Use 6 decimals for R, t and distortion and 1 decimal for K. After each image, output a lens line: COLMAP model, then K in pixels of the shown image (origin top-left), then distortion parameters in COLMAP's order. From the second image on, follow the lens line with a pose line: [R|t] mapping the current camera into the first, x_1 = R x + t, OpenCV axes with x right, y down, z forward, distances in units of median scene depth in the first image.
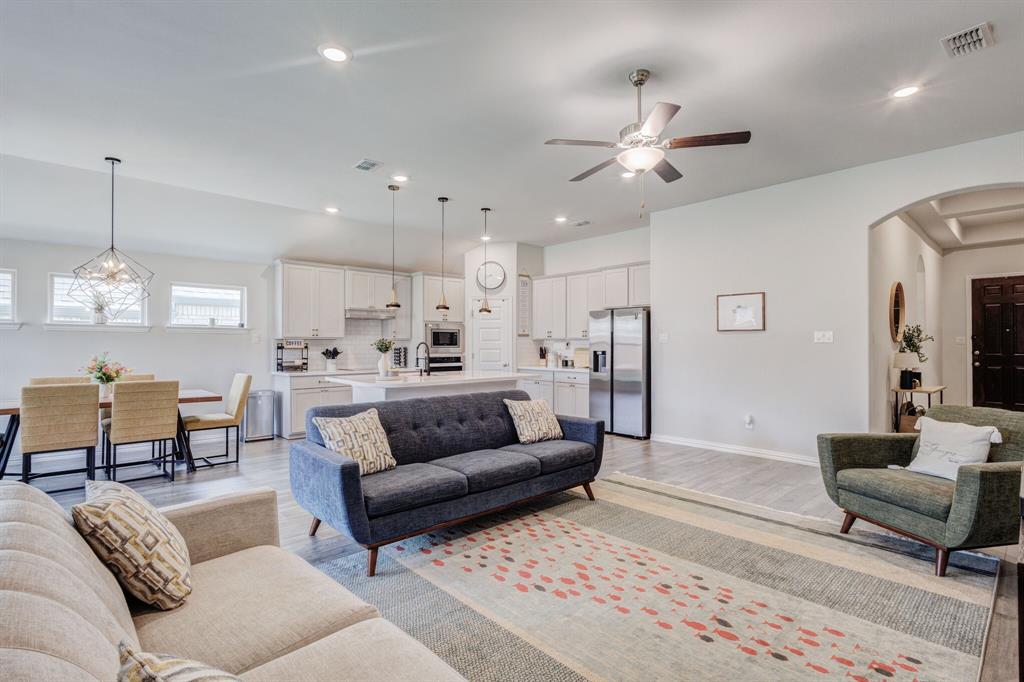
lens RADIAL K [[496.4, 0, 512.0], [0, 496.4, 341.0], [0, 0, 1]] dist [0.007029, 0.000552]
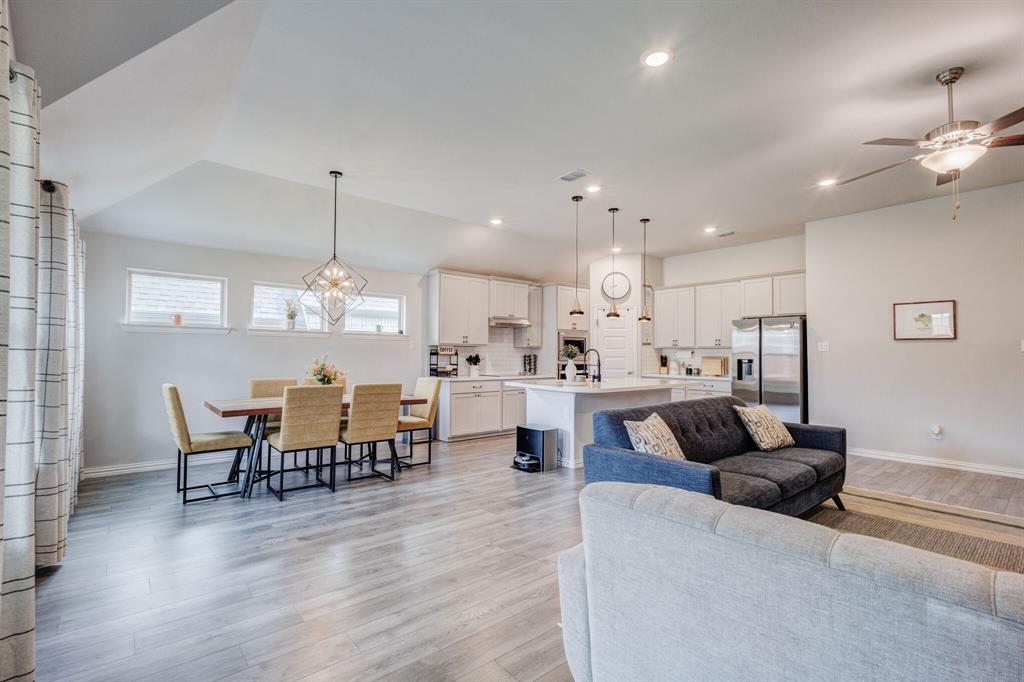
lens RADIAL K [[469.5, 0, 513.4], [0, 469.5, 340.6], [0, 0, 1]] dist [0.003539, 0.000895]
pose [[0.998864, 0.005712, -0.047299, -0.250839], [-0.006812, 0.999709, -0.023129, 0.007425], [0.047153, 0.023425, 0.998613, 0.022123]]
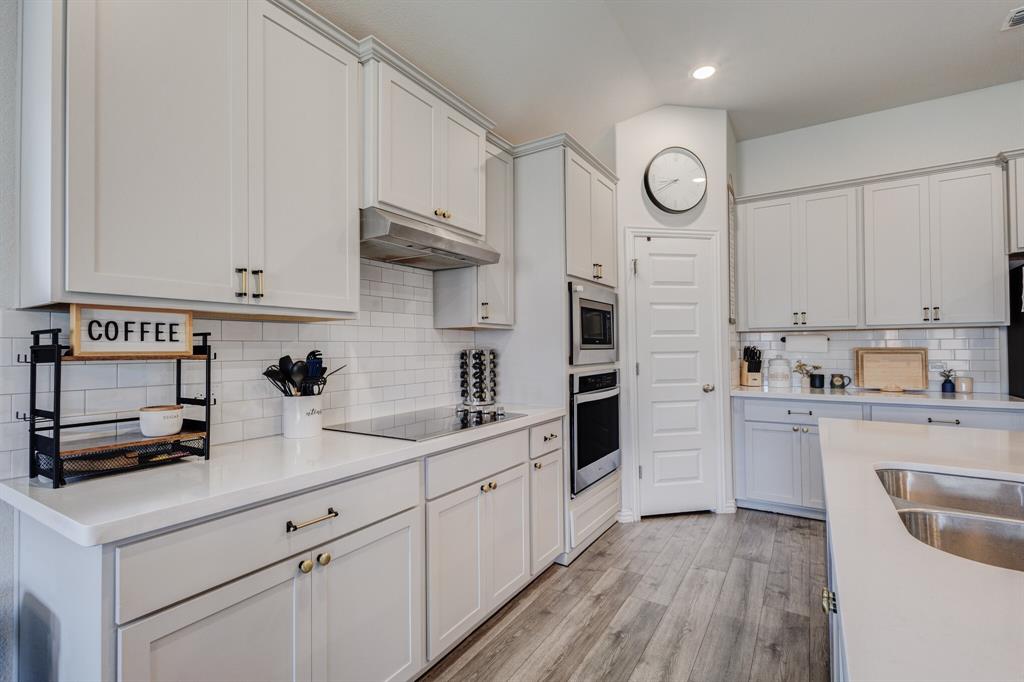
lens RADIAL K [[465.5, 0, 509.6], [0, 465.5, 339.9], [0, 0, 1]] dist [0.000834, -0.000598]
pose [[0.968432, -0.003121, 0.249258, -0.338738], [0.006544, 0.999895, -0.012905, 0.011720], [-0.249192, 0.014129, 0.968351, 0.779048]]
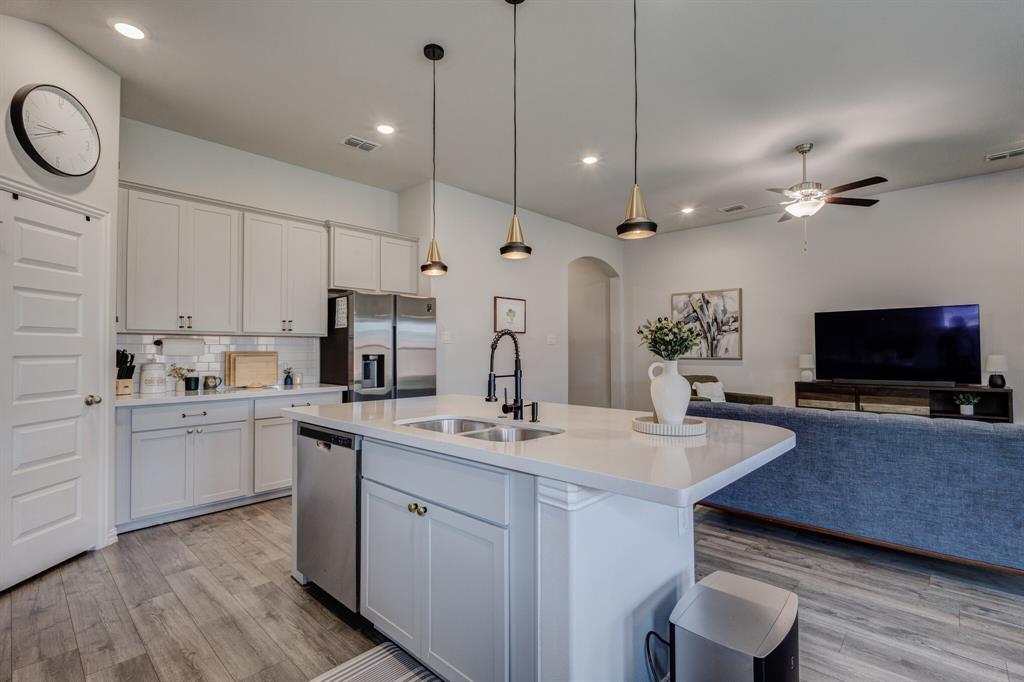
lens RADIAL K [[470.0, 0, 510.7], [0, 470.0, 339.7], [0, 0, 1]] dist [0.003419, -0.000070]
pose [[-0.068368, 0.021251, 0.997434, -0.445551], [-0.001273, 0.999770, -0.021388, 0.013760], [-0.997659, -0.002732, -0.068326, 0.868994]]
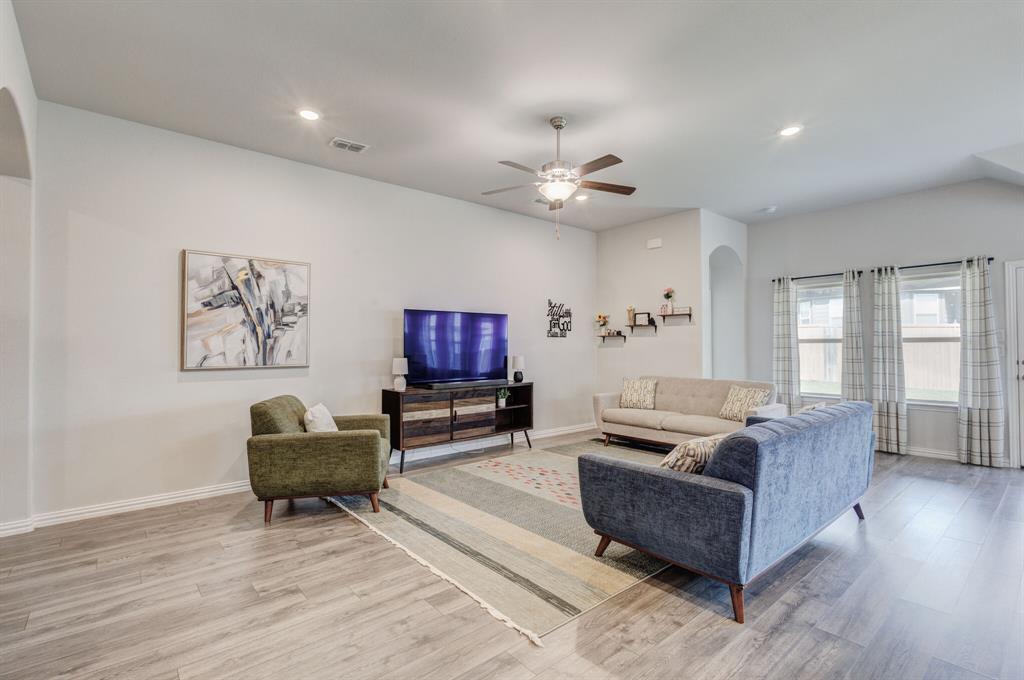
lens RADIAL K [[465.5, 0, 509.6], [0, 465.5, 338.9], [0, 0, 1]] dist [0.000834, -0.000598]
pose [[-0.998454, -0.001823, 0.055547, 0.144162], [-0.002703, 0.999872, -0.015772, 0.003263], [-0.055512, -0.015898, -0.998331, 0.966299]]
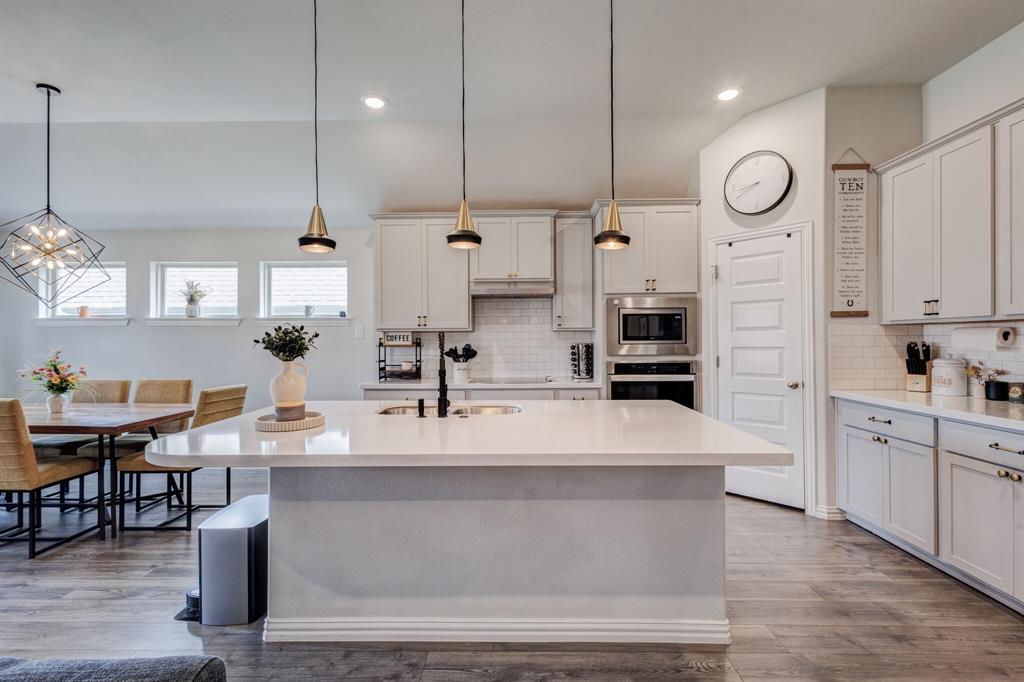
lens RADIAL K [[465.5, 0, 509.6], [0, 465.5, 339.9], [0, 0, 1]] dist [0.000834, -0.000598]
pose [[0.719093, -0.004896, -0.694896, 0.106398], [0.010035, 0.999944, 0.003340, 0.006614], [0.694841, -0.009375, 0.719102, 0.650275]]
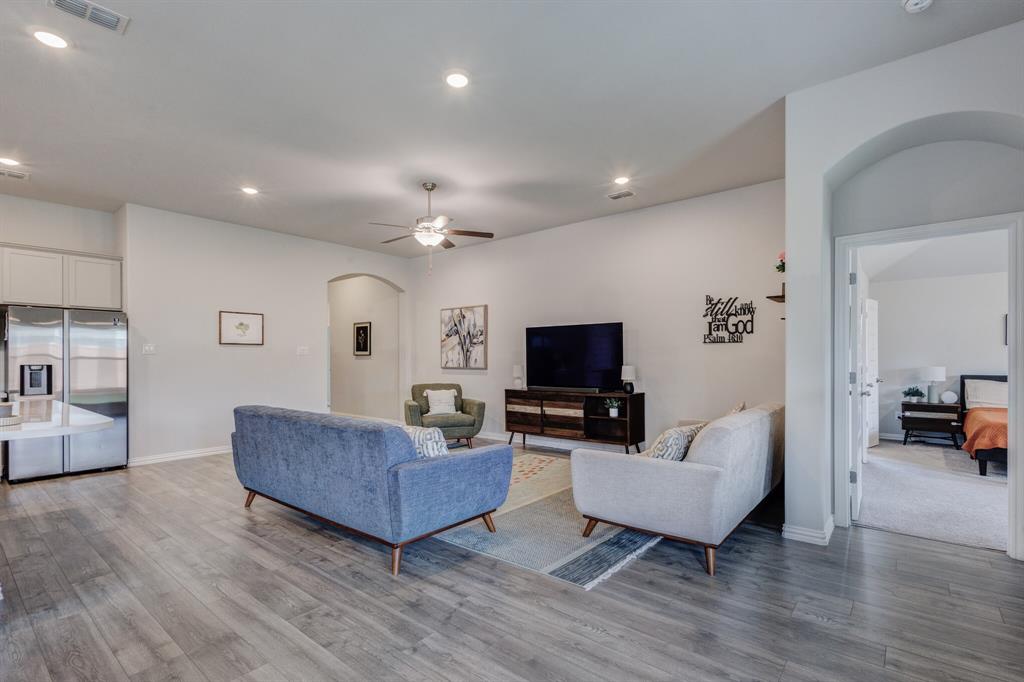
lens RADIAL K [[476.9, 0, 510.0], [0, 476.9, 359.9], [0, 0, 1]] dist [0.022658, -0.000533]
pose [[-0.128958, -0.001352, 0.991649, -0.584856], [-0.003268, 0.999994, 0.000939, 0.010509], [-0.991645, -0.003120, -0.128961, 0.432464]]
